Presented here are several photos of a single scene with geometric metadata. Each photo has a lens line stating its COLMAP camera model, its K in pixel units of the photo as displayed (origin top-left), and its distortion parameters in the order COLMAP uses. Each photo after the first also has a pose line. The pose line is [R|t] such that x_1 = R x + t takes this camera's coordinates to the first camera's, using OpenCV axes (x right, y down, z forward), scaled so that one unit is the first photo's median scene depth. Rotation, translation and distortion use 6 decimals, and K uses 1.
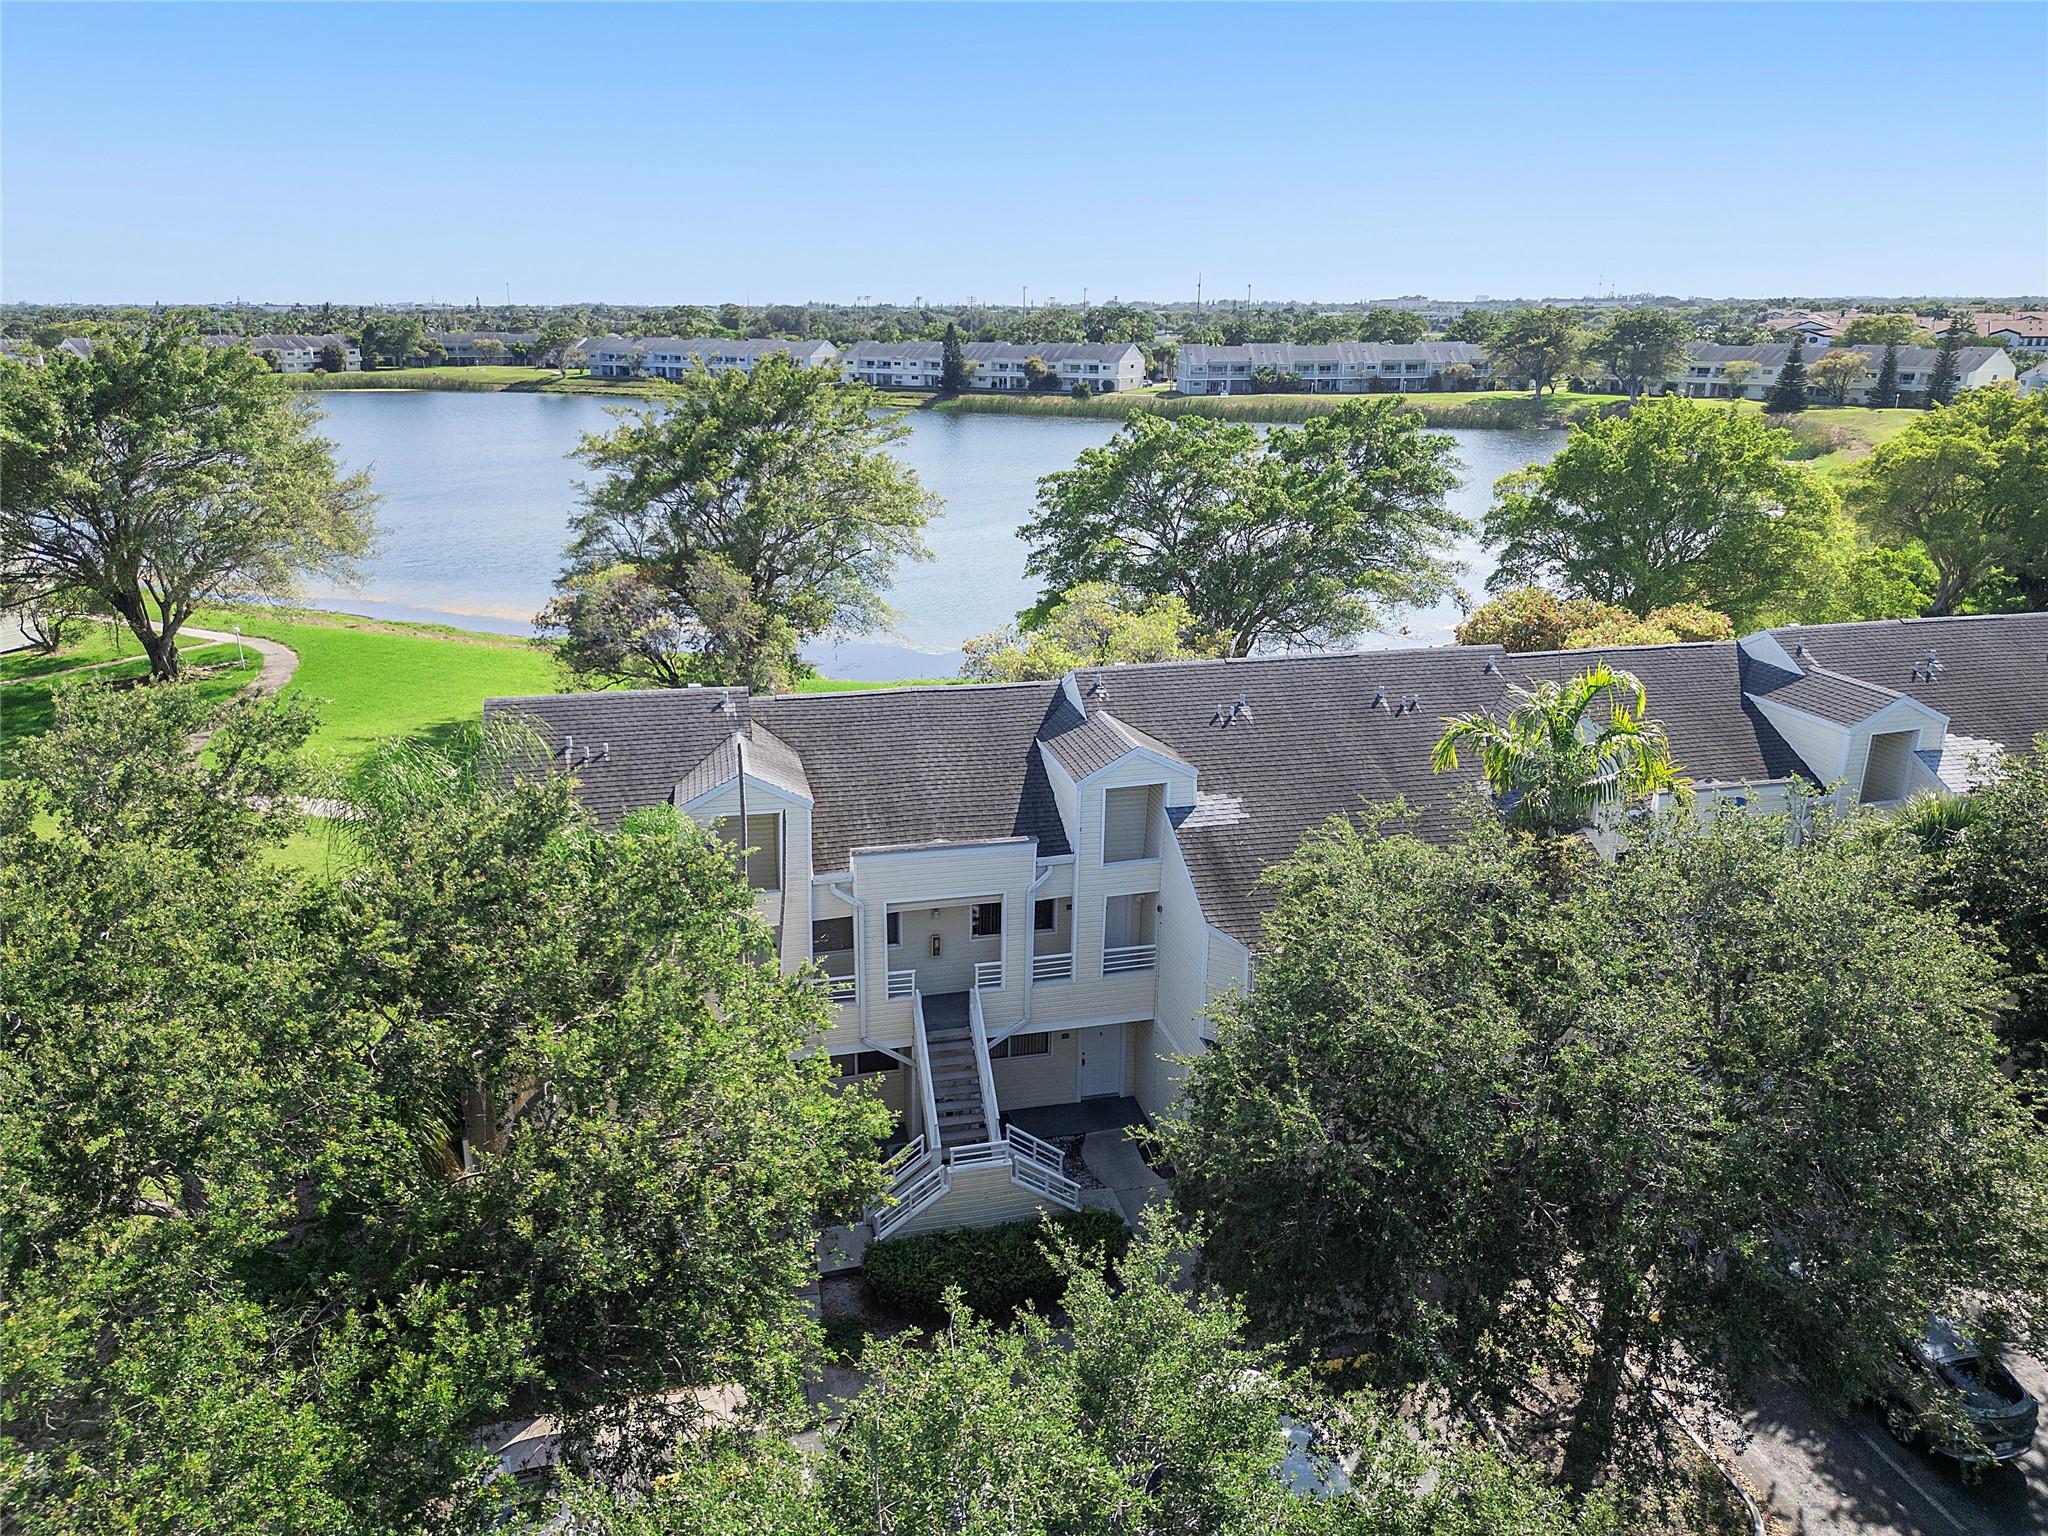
lens RADIAL K [[1453.9, 0, 990.3], [0, 1453.9, 765.2], [0, 0, 1]] dist [0.068074, -0.060896]
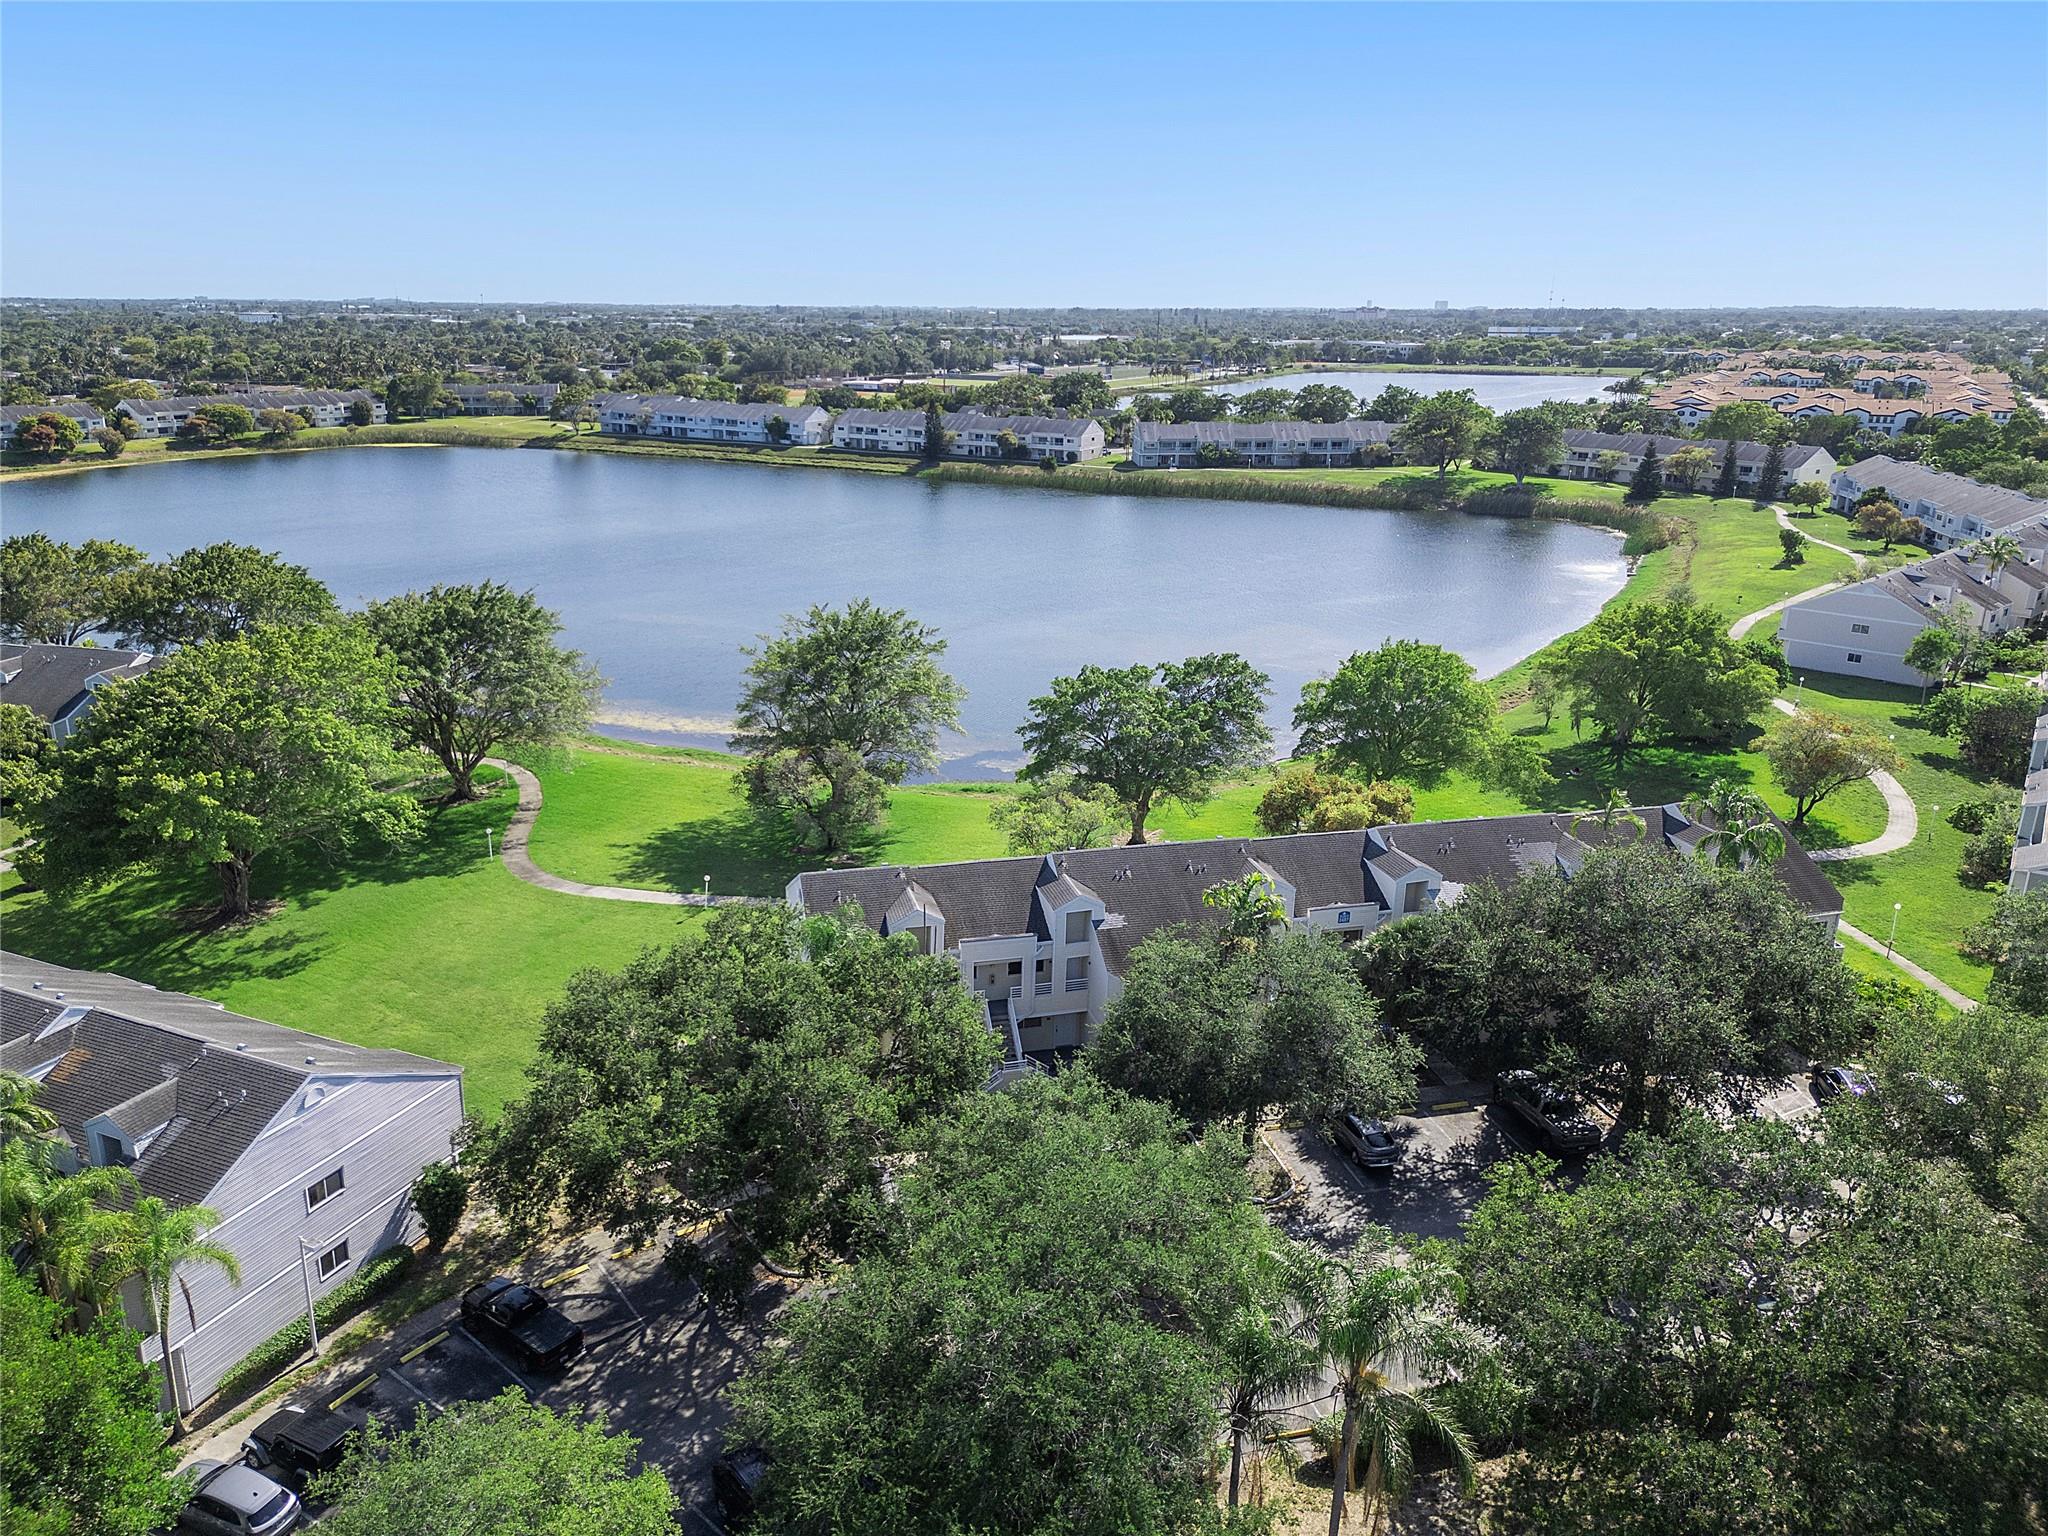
lens RADIAL K [[1410.8, 0, 999.8], [0, 1410.8, 773.1], [0, 0, 1]] dist [0.104726, -0.163617]
pose [[0.999565, 0.000836, 0.029465, -0.041079], [-0.000896, 0.999998, 0.001995, -0.091871], [-0.029463, -0.002020, 0.999564, -0.548738]]
